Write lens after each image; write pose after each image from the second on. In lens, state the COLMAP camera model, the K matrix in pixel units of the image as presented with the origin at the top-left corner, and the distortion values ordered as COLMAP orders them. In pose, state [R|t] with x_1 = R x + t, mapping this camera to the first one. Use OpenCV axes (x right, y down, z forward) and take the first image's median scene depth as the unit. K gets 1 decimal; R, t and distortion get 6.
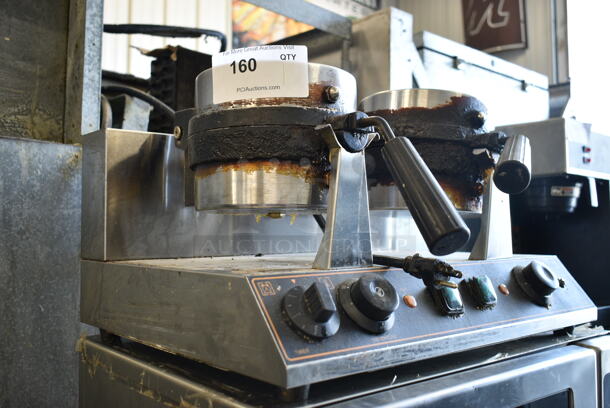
lens RADIAL K [[598.9, 0, 305.0], [0, 598.9, 204.0], [0, 0, 1]] dist [-0.002144, -0.001266]
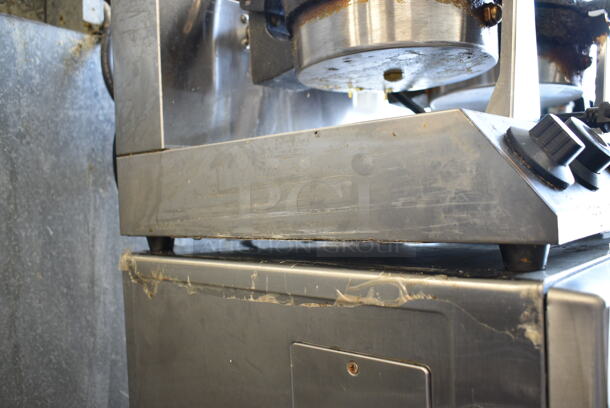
lens RADIAL K [[572.0, 0, 305.0], [0, 572.0, 204.0], [0, 0, 1]] dist [-0.020801, 0.006536]
pose [[0.986249, -0.040079, 0.160332, -0.227176], [0.031849, 0.998056, 0.053574, 0.109821], [-0.162167, -0.047731, 0.985608, 0.192092]]
